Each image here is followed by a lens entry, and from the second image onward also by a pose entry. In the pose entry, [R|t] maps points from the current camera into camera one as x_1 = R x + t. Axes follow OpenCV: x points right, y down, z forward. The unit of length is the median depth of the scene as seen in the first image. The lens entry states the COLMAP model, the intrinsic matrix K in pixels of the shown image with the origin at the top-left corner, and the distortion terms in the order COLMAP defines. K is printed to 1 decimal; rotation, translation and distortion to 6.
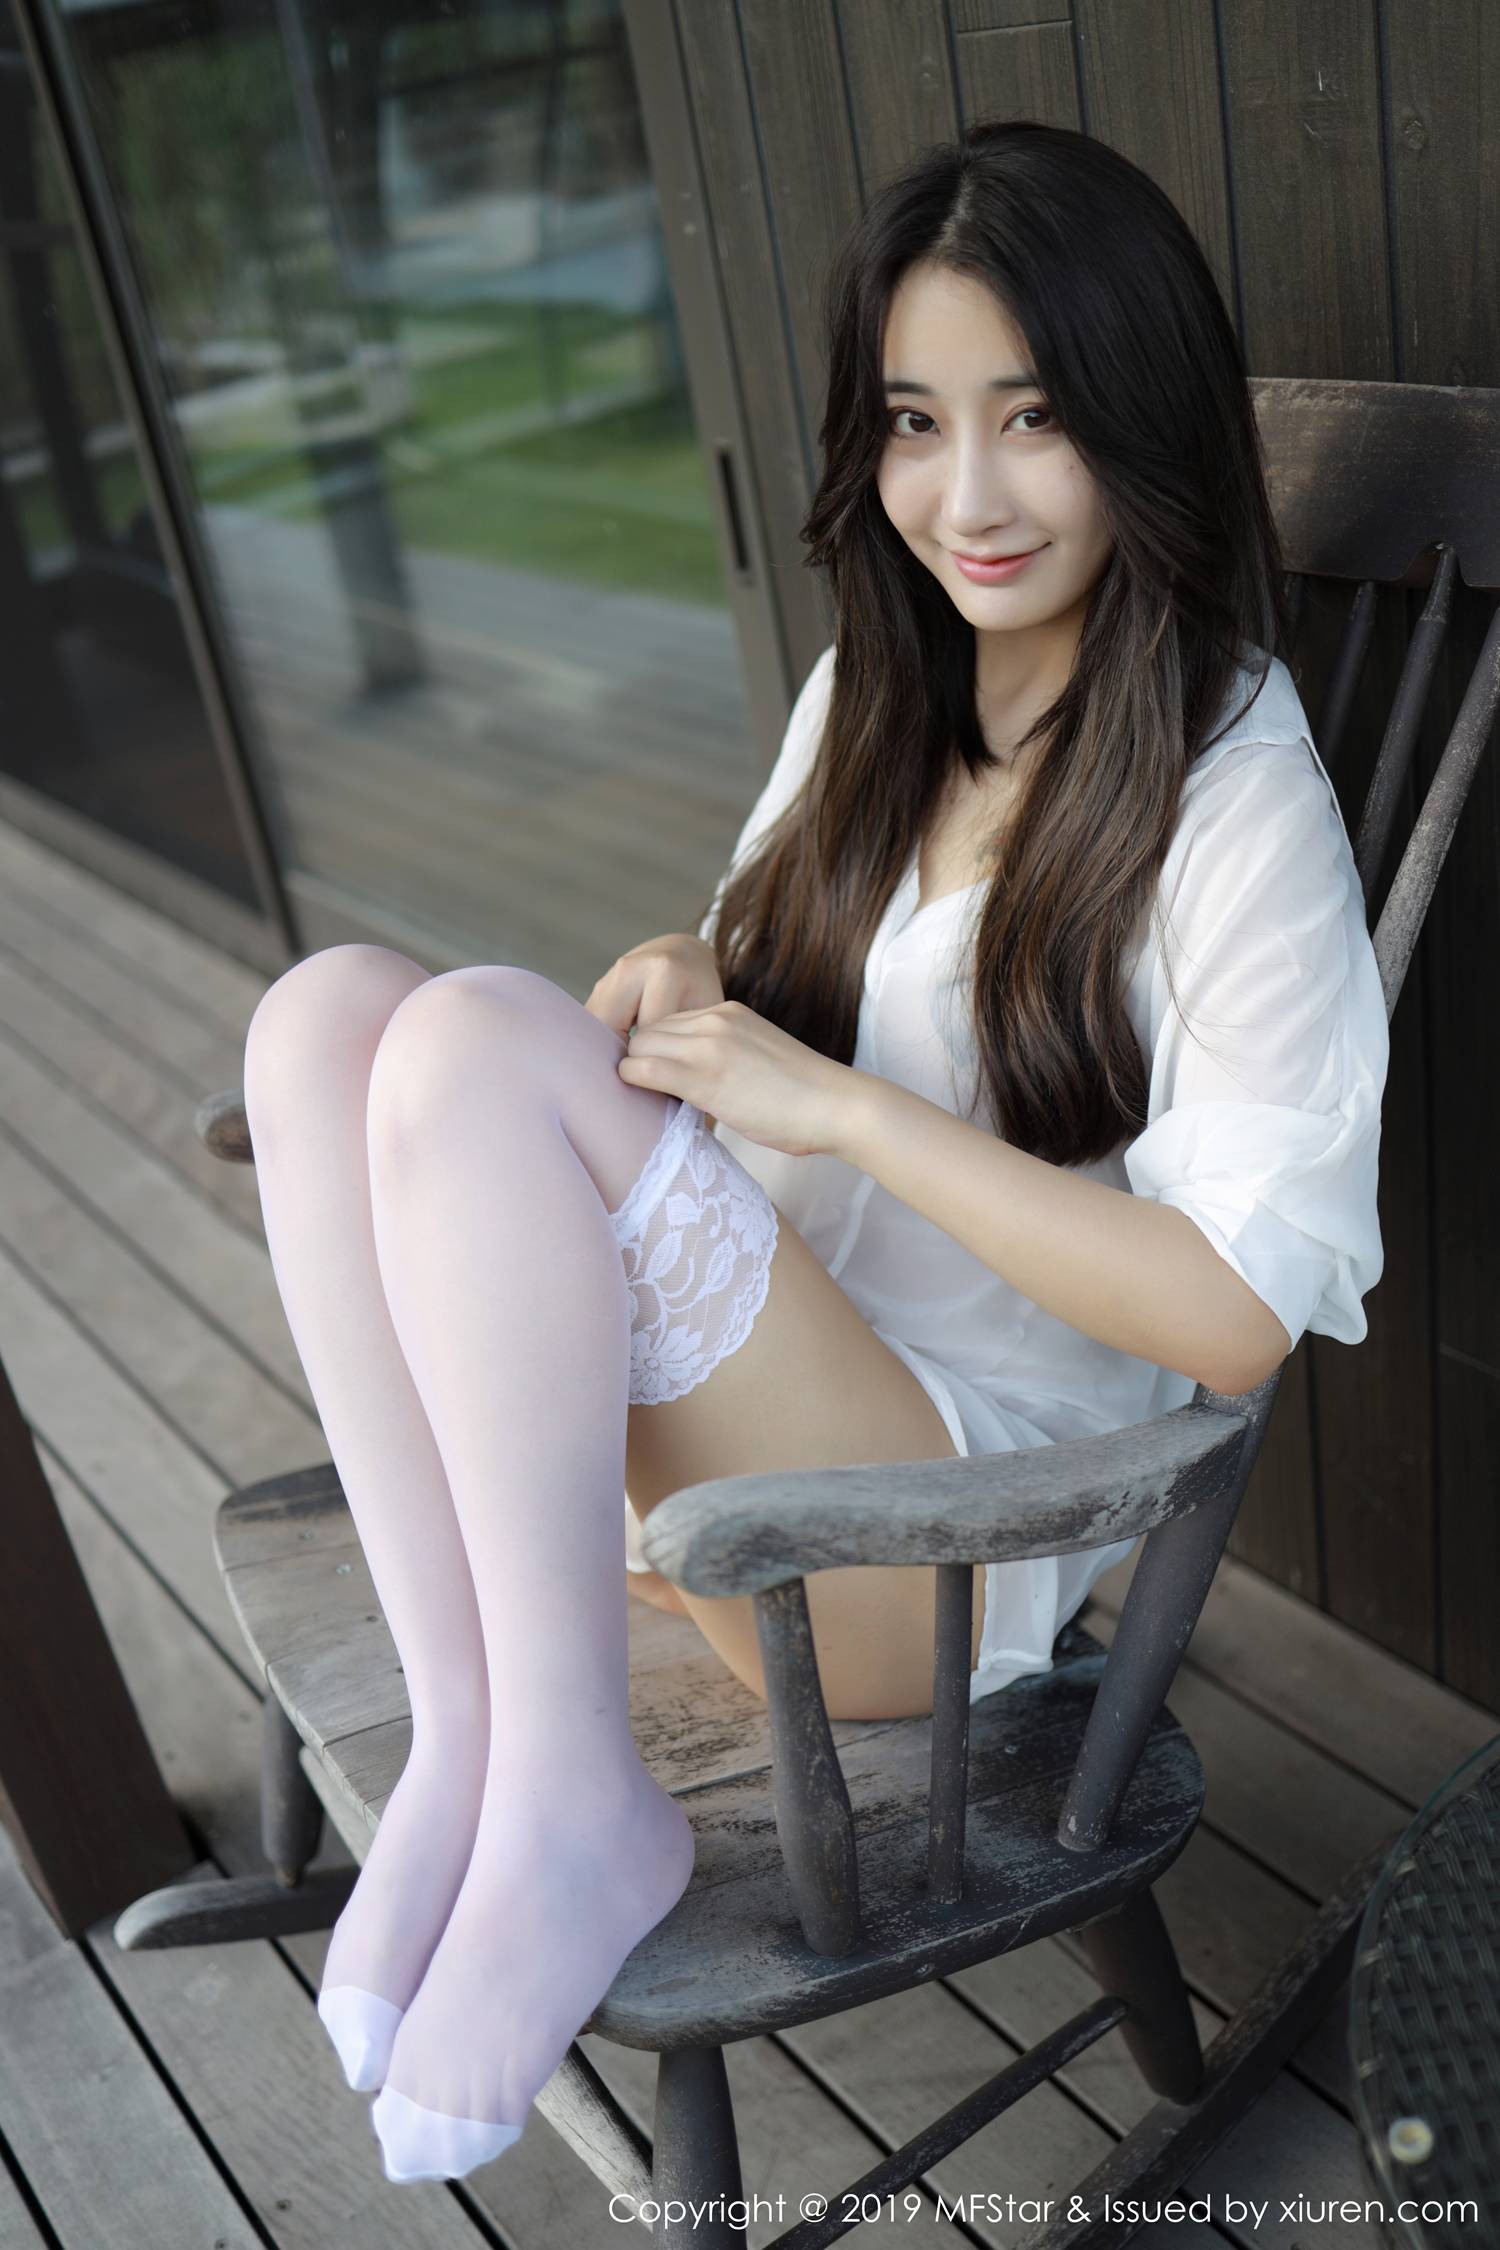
lens RADIAL K [[2154.4, 0, 739.5], [0, 2154.4, 1128.1], [0, 0, 1]] dist [-0.025671, 0.012696]
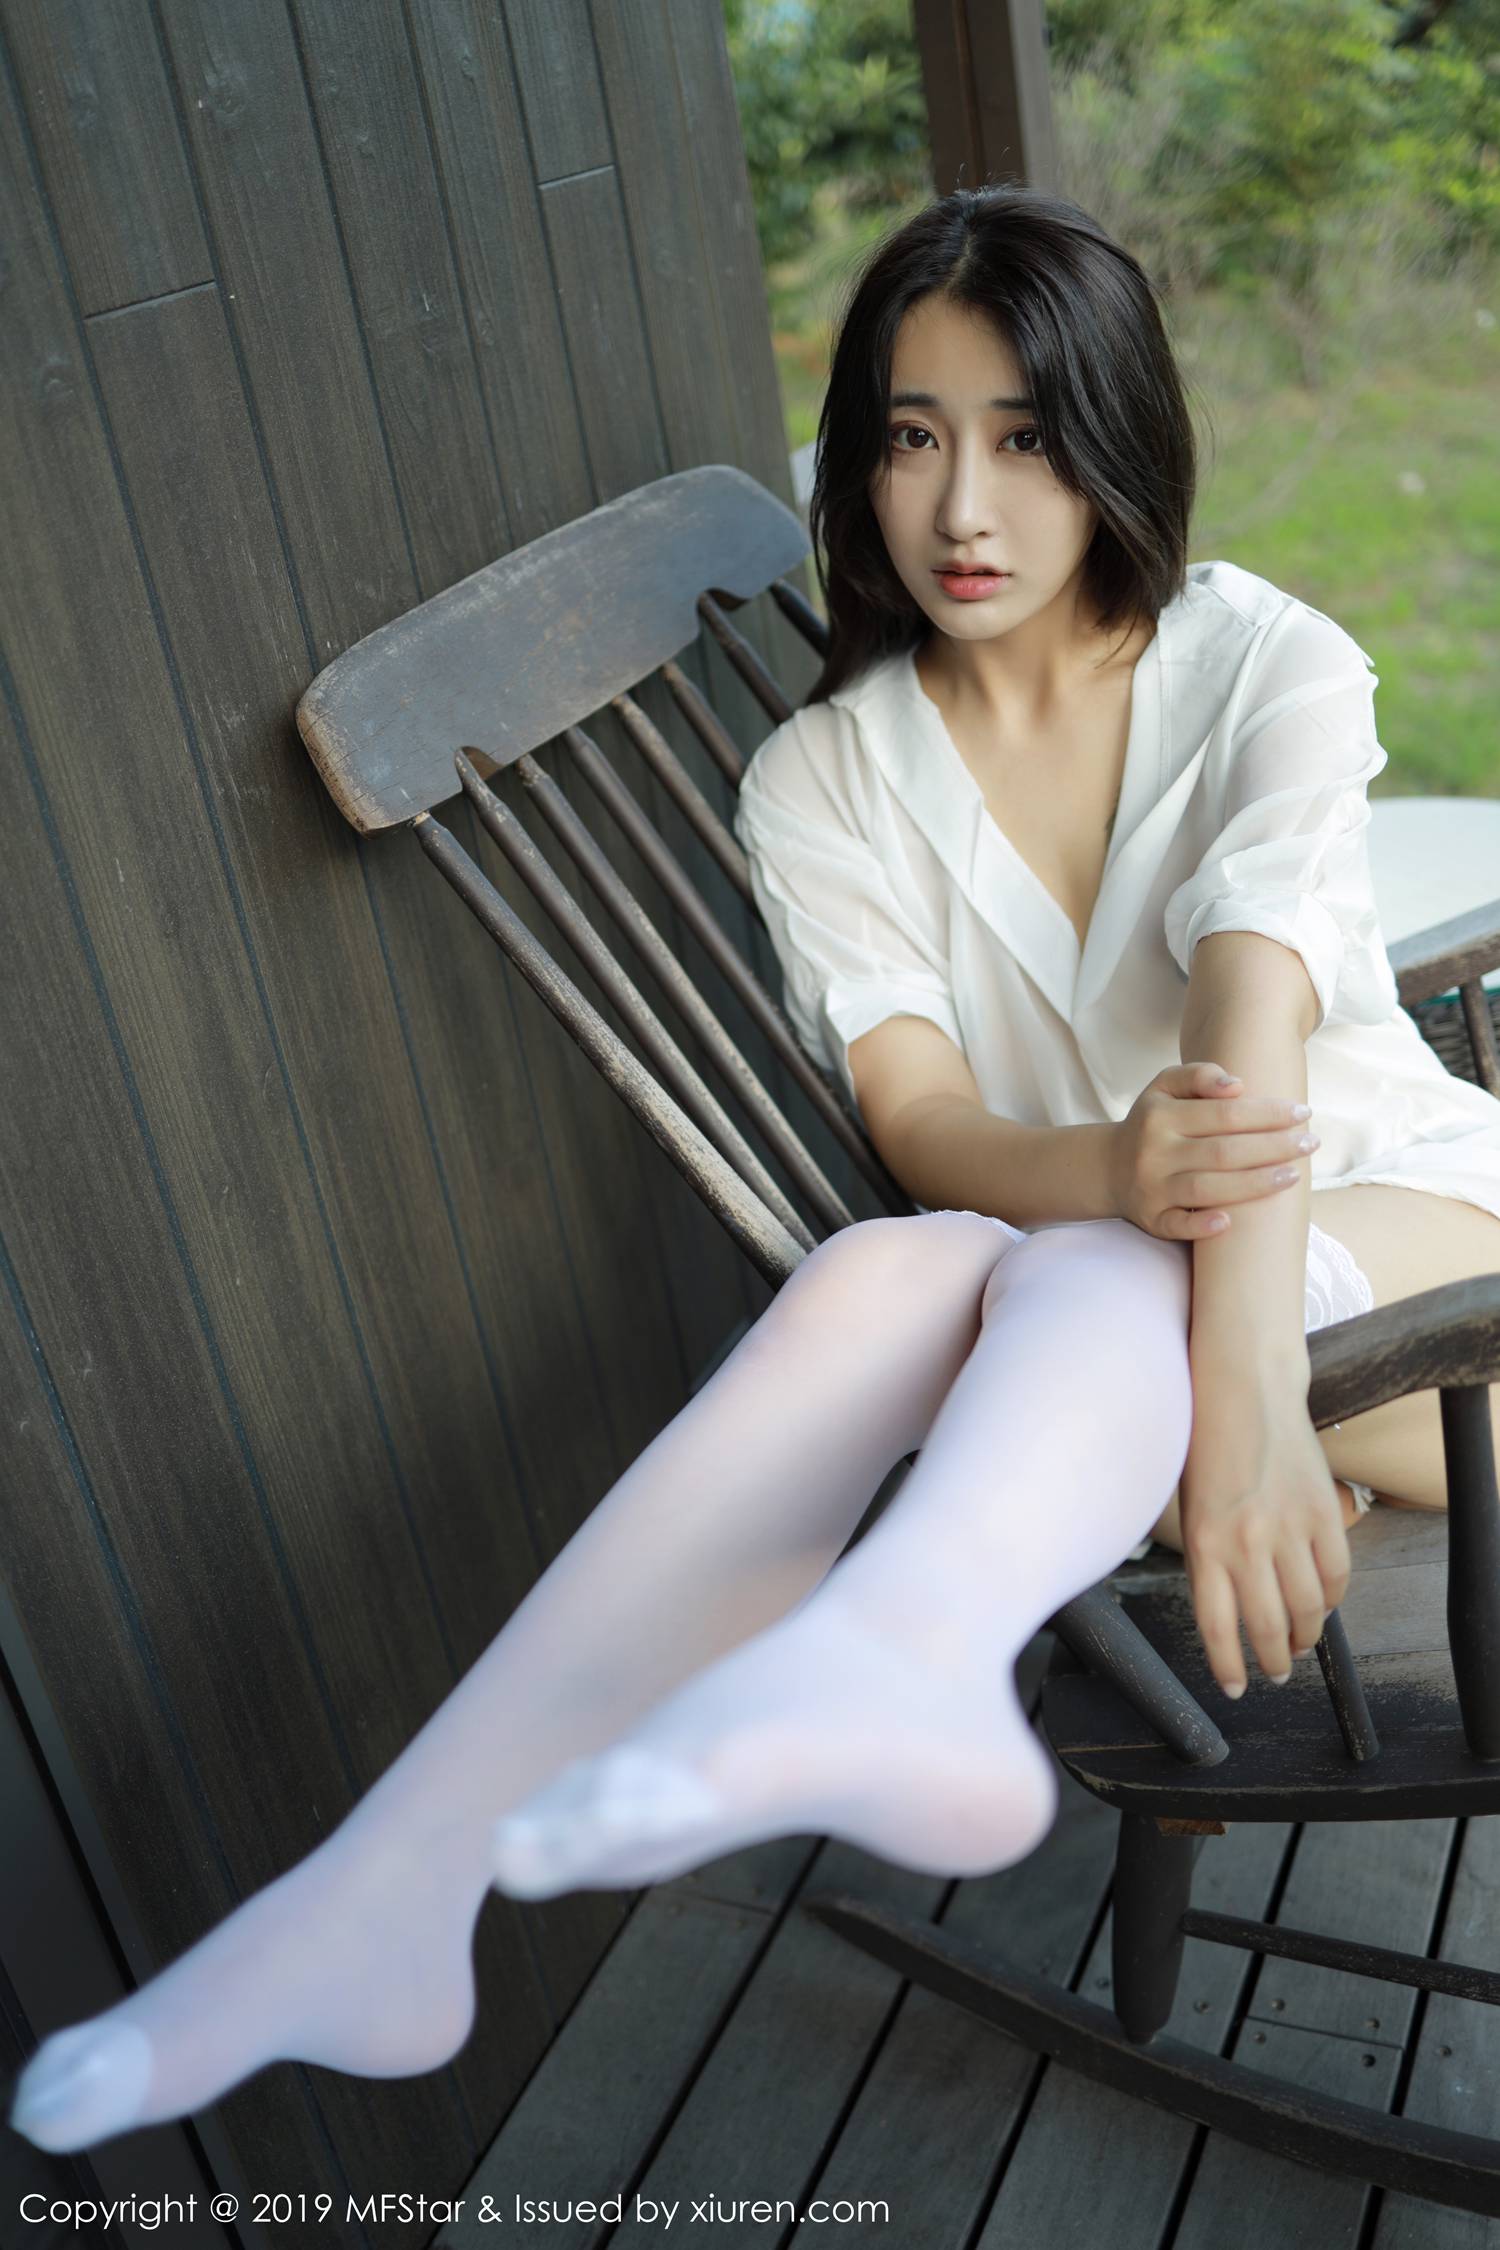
lens RADIAL K [[2154.4, 0, 739.5], [0, 2154.4, 1128.1], [0, 0, 1]] dist [-0.025671, 0.012696]
pose [[-0.414604, -0.172742, 0.893456, -0.844192], [0.652862, 0.627501, 0.424280, -0.578195], [-0.633936, 0.759211, -0.147388, 1.364799]]
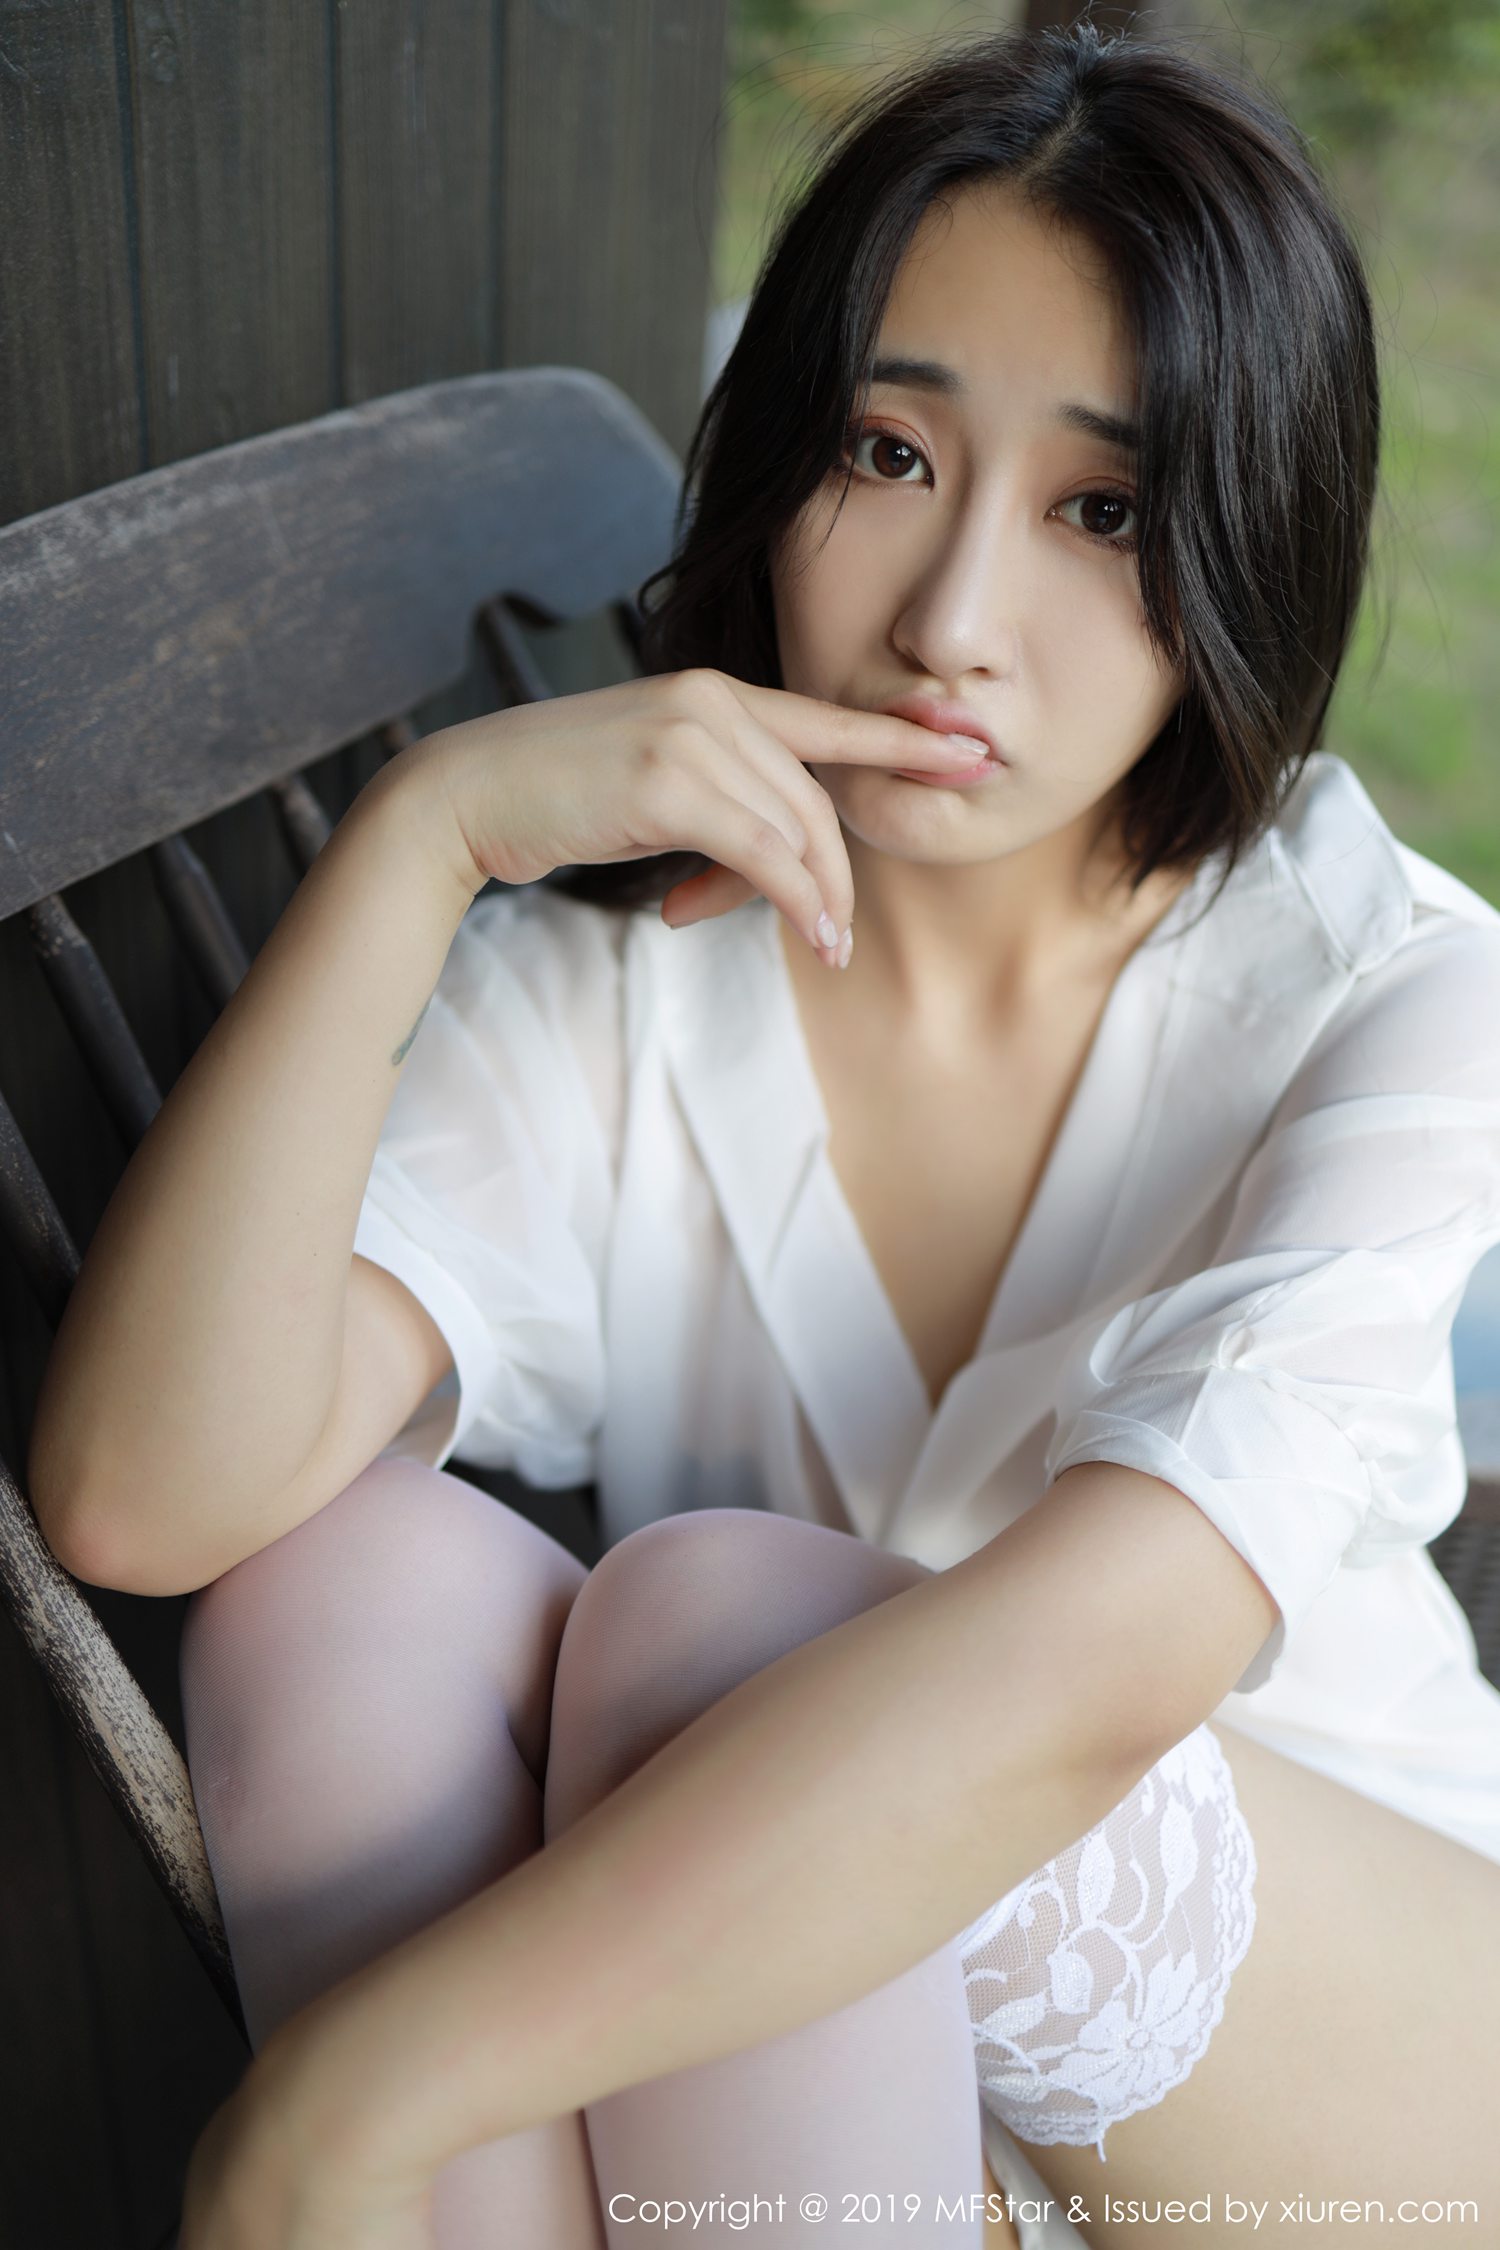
lens RADIAL K [[2130.6, 0, 750.2], [0, 2130.6, 1120.3], [0, 0, 1]] dist [-0.056908, 0.028906]
pose [[-0.425457, -0.382058, 0.820377, -0.353526], [0.455831, 0.692651, 0.558975, -0.493225], [-0.781796, 0.611773, -0.120539, 1.084219]]
